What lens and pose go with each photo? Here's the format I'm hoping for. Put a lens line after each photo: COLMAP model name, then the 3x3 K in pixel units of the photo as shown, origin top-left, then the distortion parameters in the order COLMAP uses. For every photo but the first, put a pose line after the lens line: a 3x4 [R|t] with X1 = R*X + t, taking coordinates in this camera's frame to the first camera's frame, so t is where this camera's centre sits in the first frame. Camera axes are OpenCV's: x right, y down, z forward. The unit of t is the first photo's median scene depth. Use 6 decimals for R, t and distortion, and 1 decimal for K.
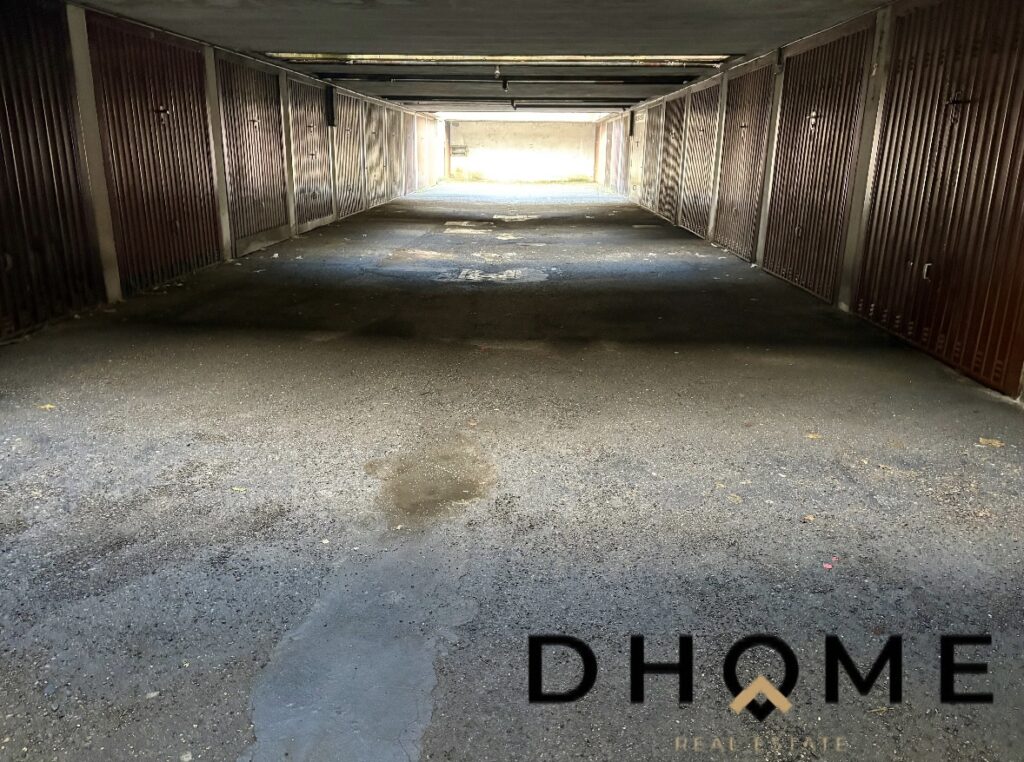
lens RADIAL K [[767.1, 0, 511.7], [0, 767.1, 380.3], [0, 0, 1]] dist [0.055360, -0.053523]
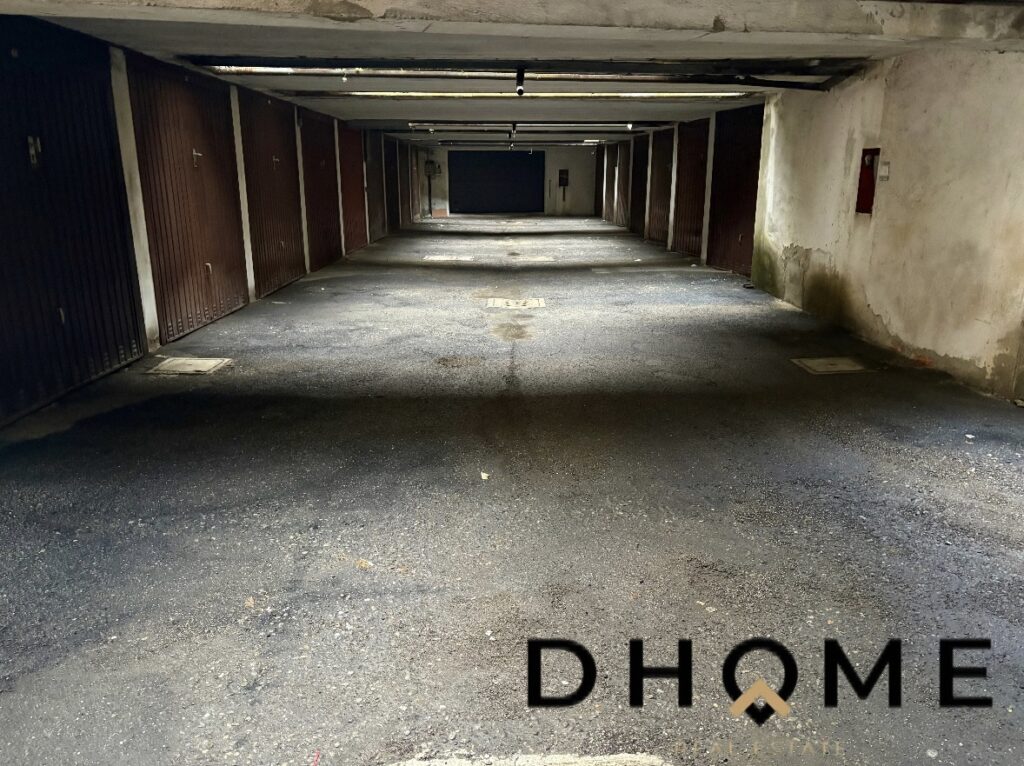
lens RADIAL K [[767.1, 0, 509.2], [0, 767.1, 384.9], [0, 0, 1]] dist [0.055360, -0.053523]
pose [[0.123586, 0.249898, -0.960353, 0.084359], [-0.281586, 0.936823, 0.207538, -0.015630], [0.951544, 0.244773, 0.186146, 0.010728]]
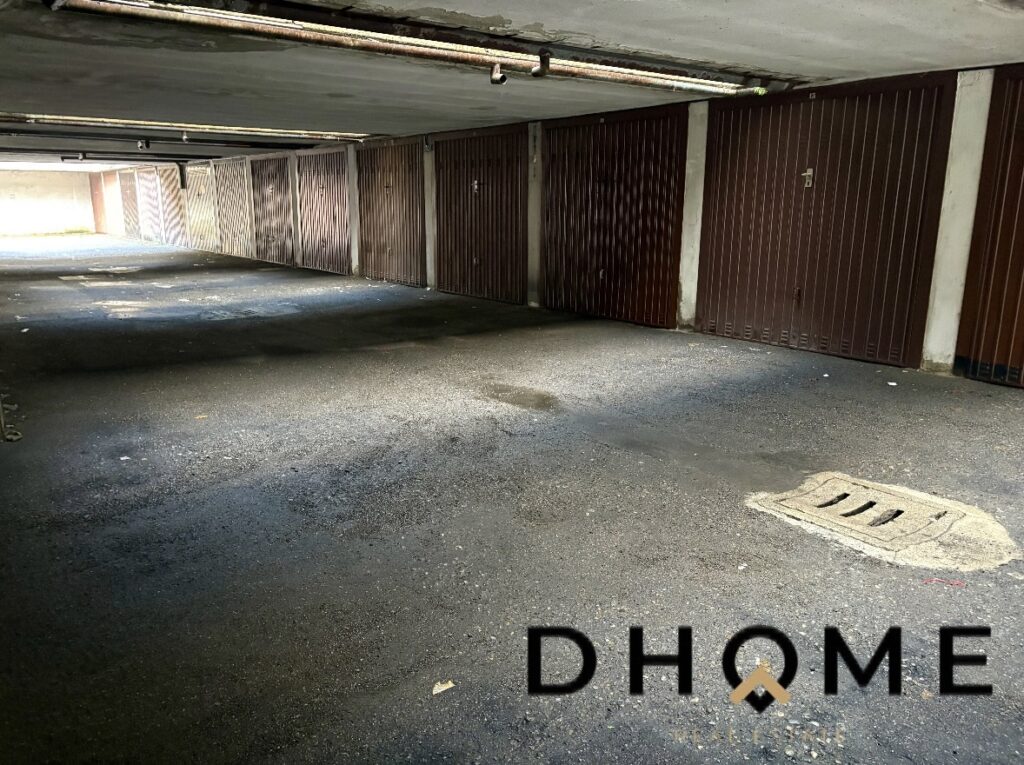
lens RADIAL K [[767.1, 0, 506.7], [0, 767.1, 380.2], [0, 0, 1]] dist [0.055360, -0.053523]
pose [[0.773455, -0.152096, 0.615333, -0.401910], [0.187535, 0.982233, 0.007059, 0.024729], [-0.605474, 0.109937, 0.788236, -0.123962]]
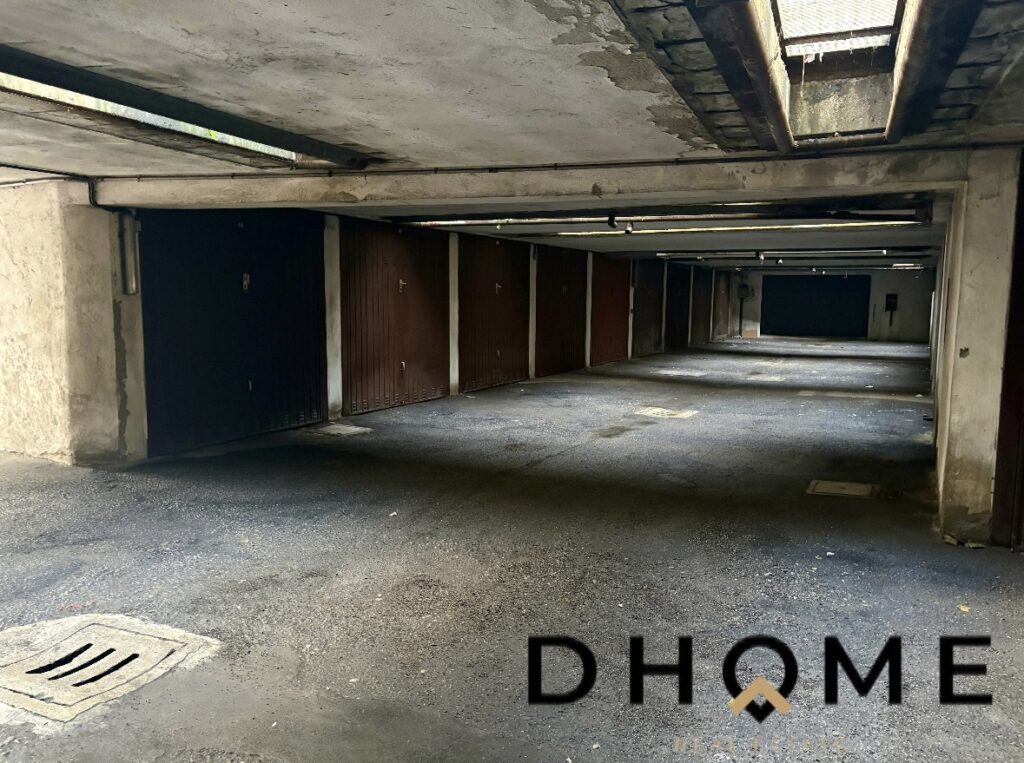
lens RADIAL K [[767.1, 0, 515.9], [0, 767.1, 381.3], [0, 0, 1]] dist [0.055360, -0.053523]
pose [[-0.356566, 0.089692, -0.929955, 0.176529], [-0.280010, 0.939365, 0.197961, -0.103884], [0.891322, 0.330983, -0.309831, 0.296957]]
